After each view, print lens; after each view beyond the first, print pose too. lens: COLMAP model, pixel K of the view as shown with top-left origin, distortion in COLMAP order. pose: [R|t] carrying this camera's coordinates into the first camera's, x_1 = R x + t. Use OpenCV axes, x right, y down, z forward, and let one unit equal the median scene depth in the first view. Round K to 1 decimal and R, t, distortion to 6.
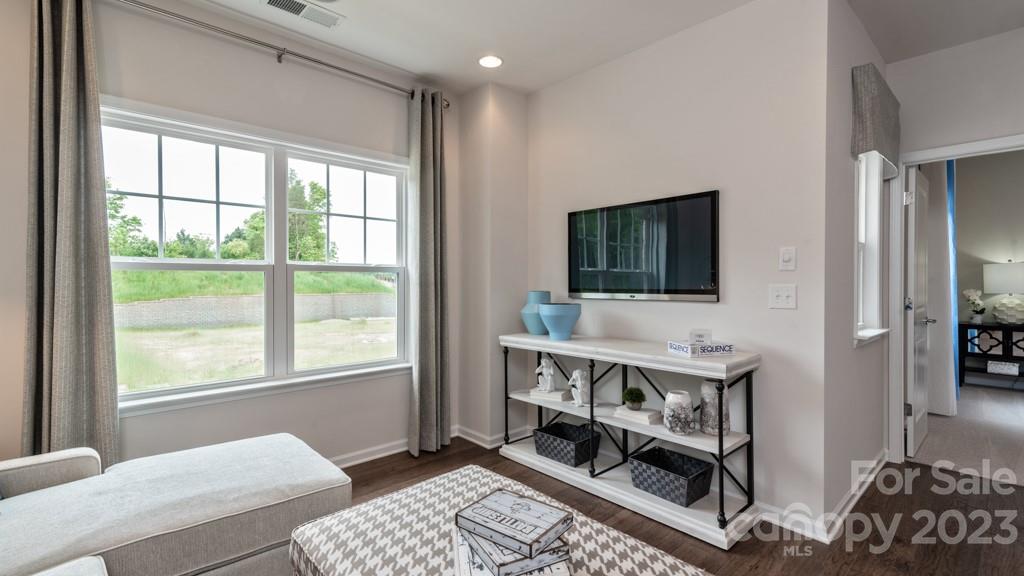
lens RADIAL K [[459.8, 0, 509.7], [0, 459.8, 283.1], [0, 0, 1]] dist [-0.003812, -0.000178]
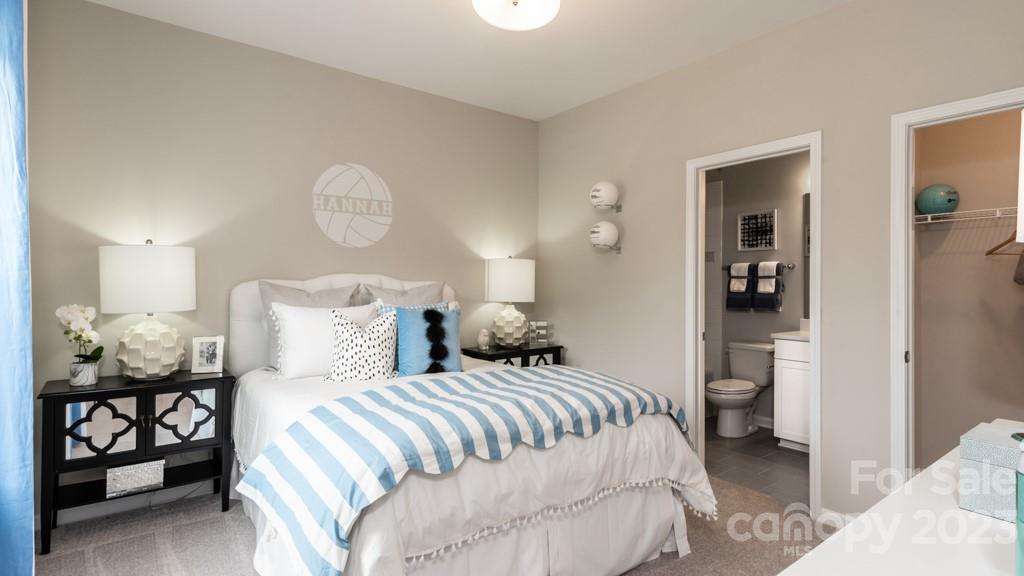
lens RADIAL K [[537.4, 0, 510.5], [0, 537.4, 285.2], [0, 0, 1]] dist [-0.002248, -0.000586]
pose [[0.075185, 0.007878, 0.997138, 0.565504], [-0.003668, 0.999964, -0.007623, -0.001553], [-0.997163, -0.003084, 0.075212, 0.581549]]
